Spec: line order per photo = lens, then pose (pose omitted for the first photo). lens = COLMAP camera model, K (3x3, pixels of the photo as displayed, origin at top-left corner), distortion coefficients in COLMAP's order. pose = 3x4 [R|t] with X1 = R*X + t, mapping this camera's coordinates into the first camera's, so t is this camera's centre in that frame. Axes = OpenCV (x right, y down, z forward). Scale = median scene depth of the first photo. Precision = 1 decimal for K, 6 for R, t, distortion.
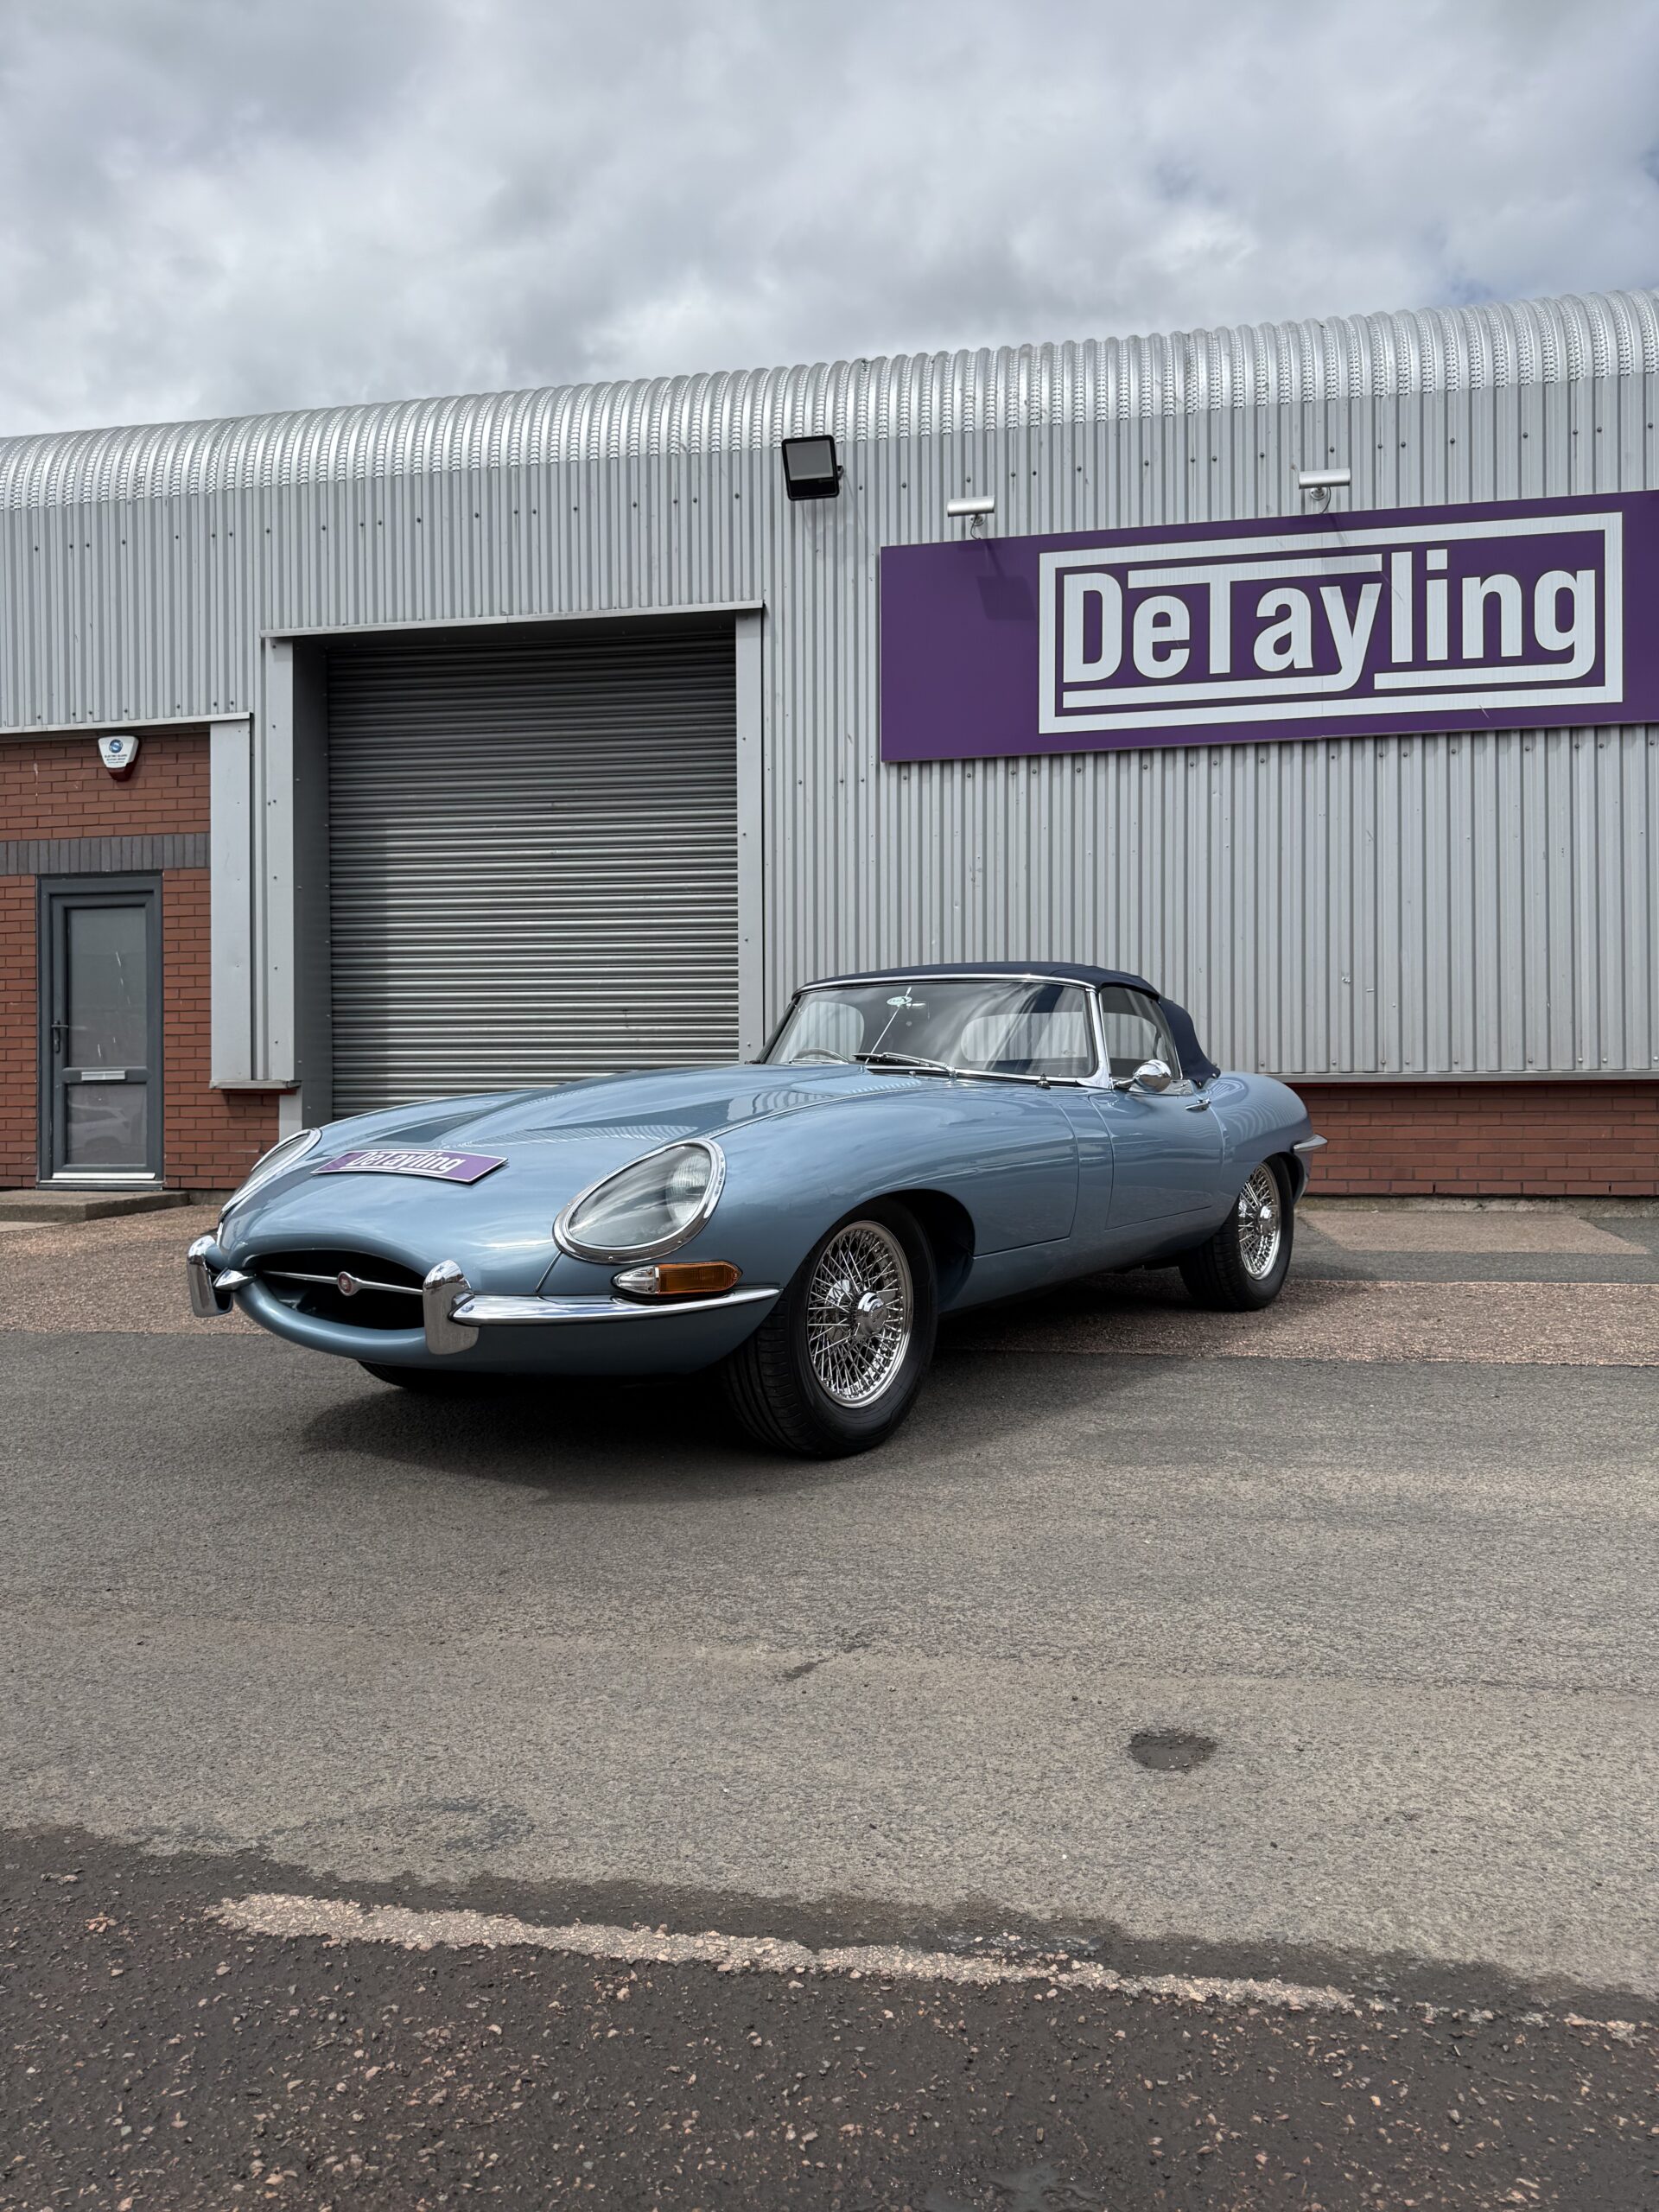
lens RADIAL K [[1520.1, 0, 818.8], [0, 1520.1, 1112.4], [0, 0, 1]] dist [0.061876, -0.109204]
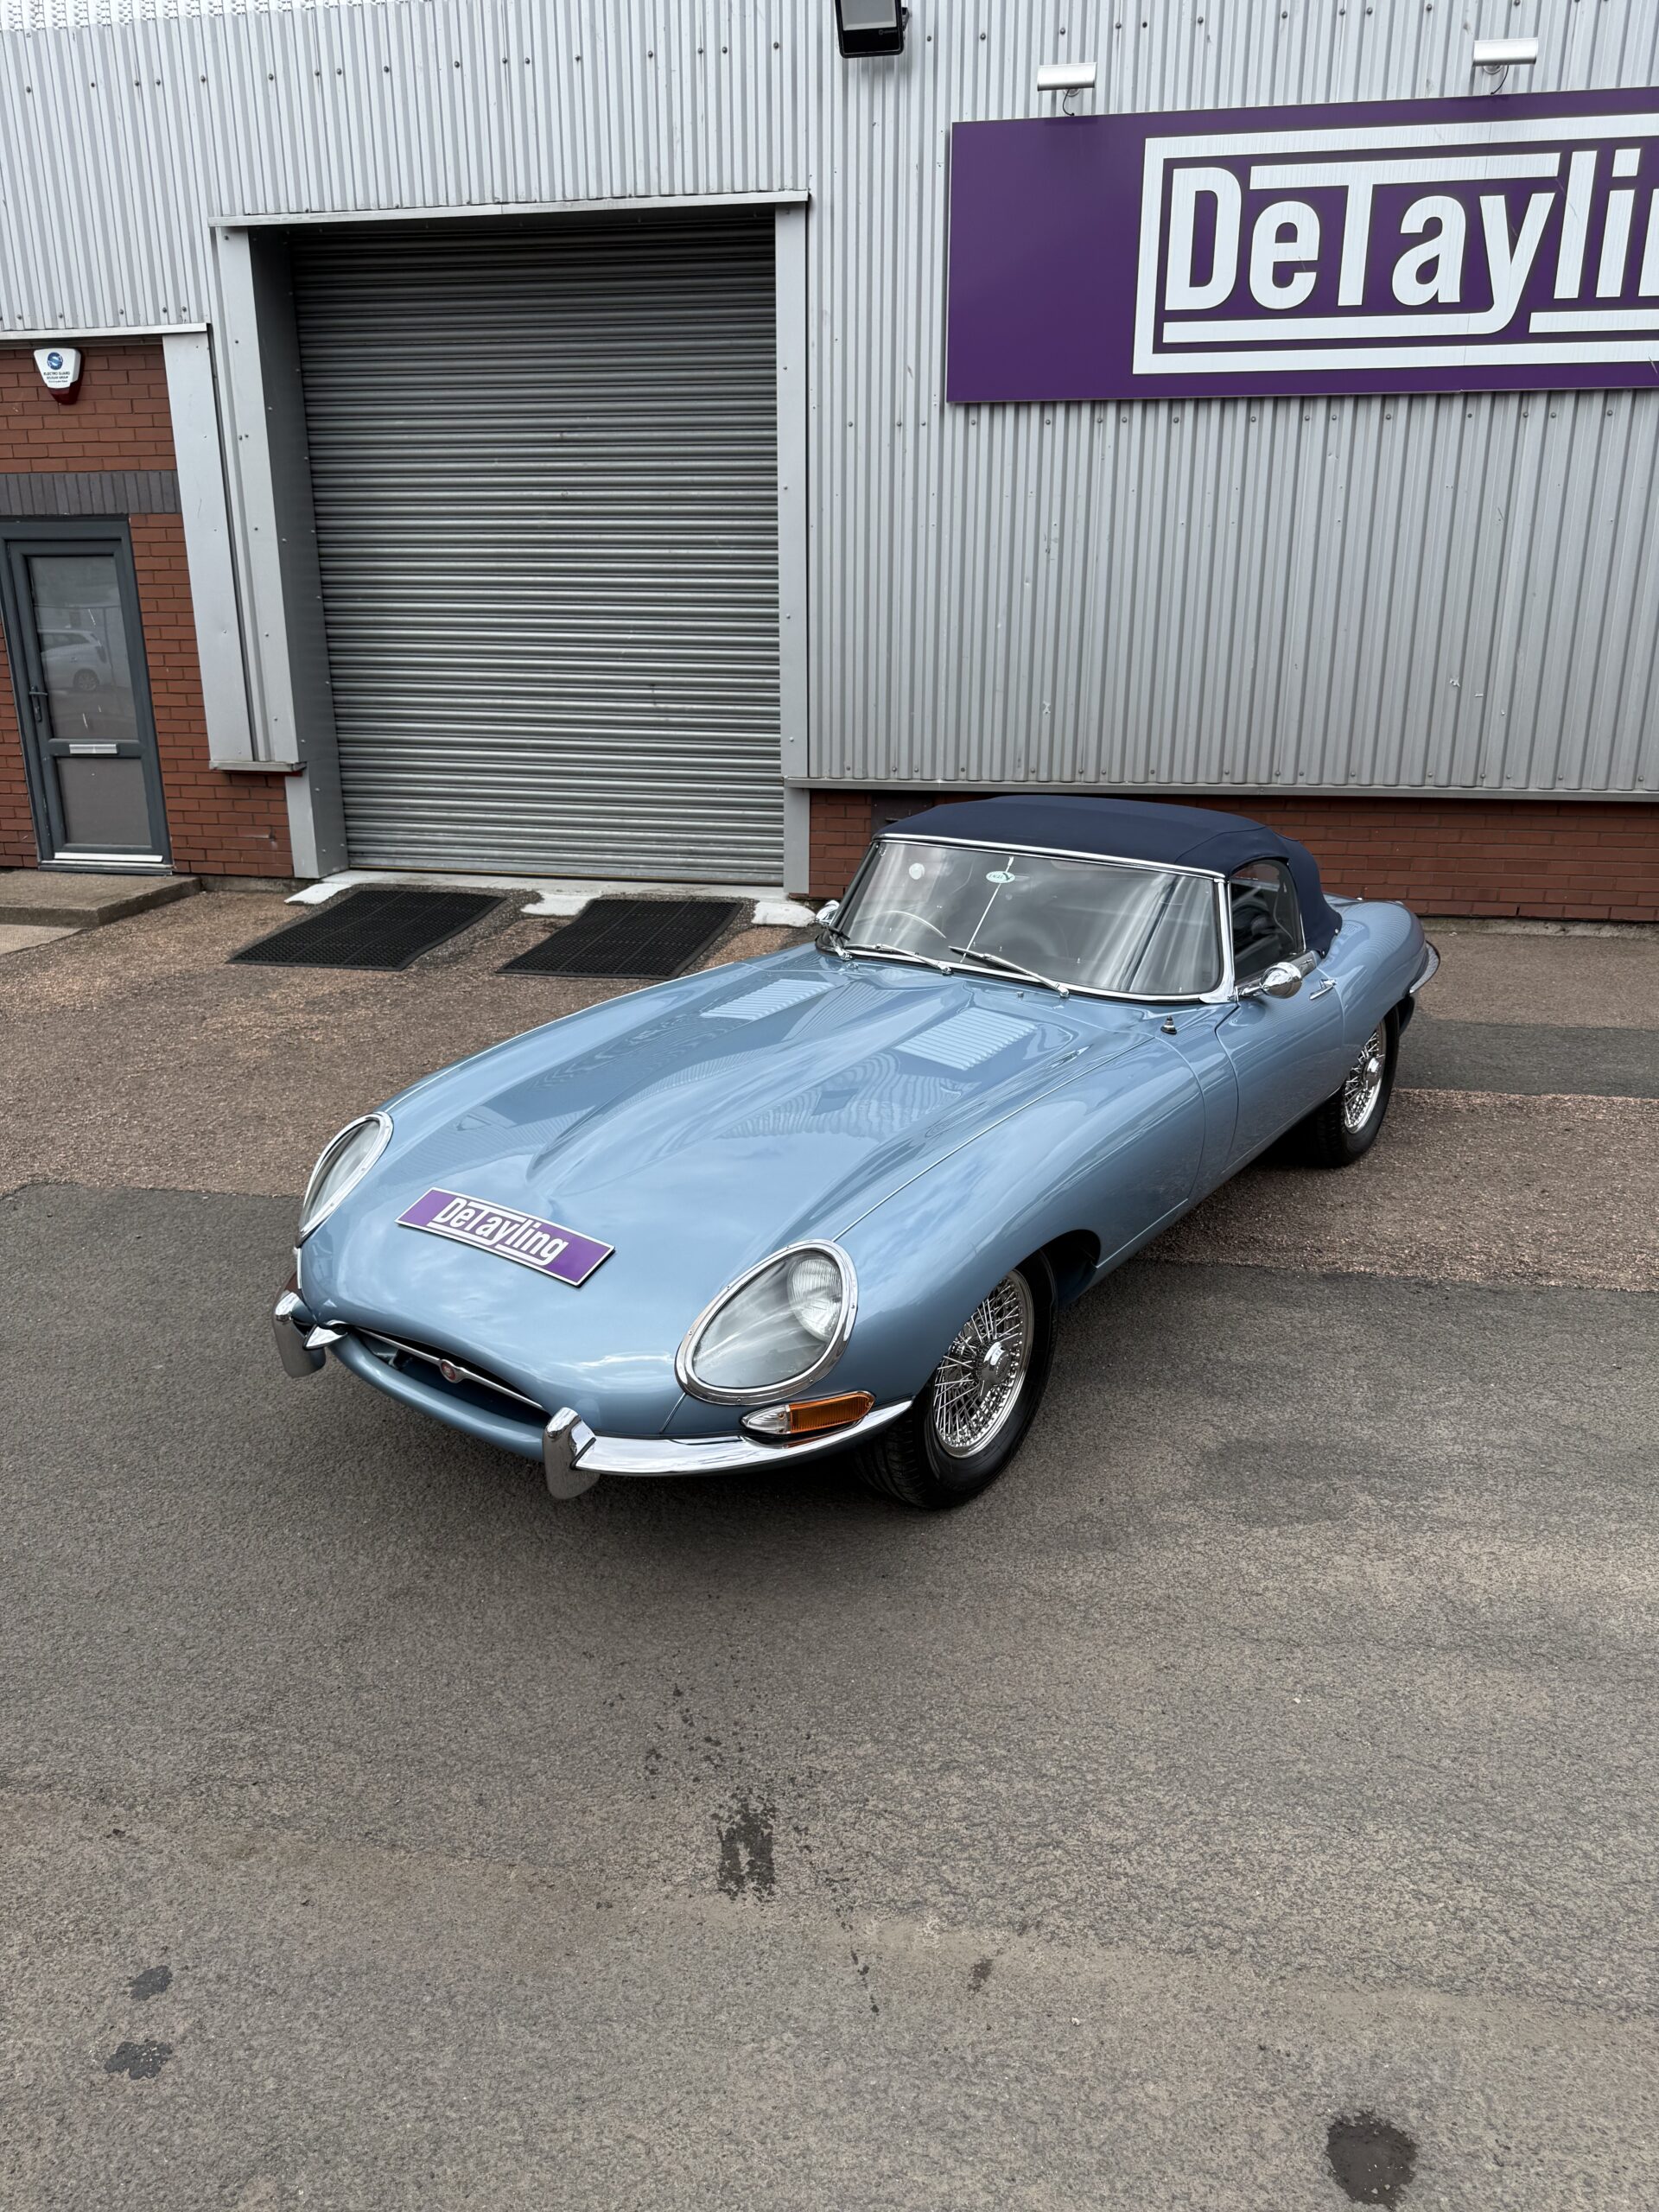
lens RADIAL K [[1536.4, 0, 829.5], [0, 1536.4, 1106.0], [0, 0, 1]] dist [0.008091, -0.009105]
pose [[0.999985, 0.003505, 0.004188, -0.027802], [-0.004600, 0.953976, 0.299848, -0.115025], [-0.002944, -0.299863, 0.953978, 0.051766]]
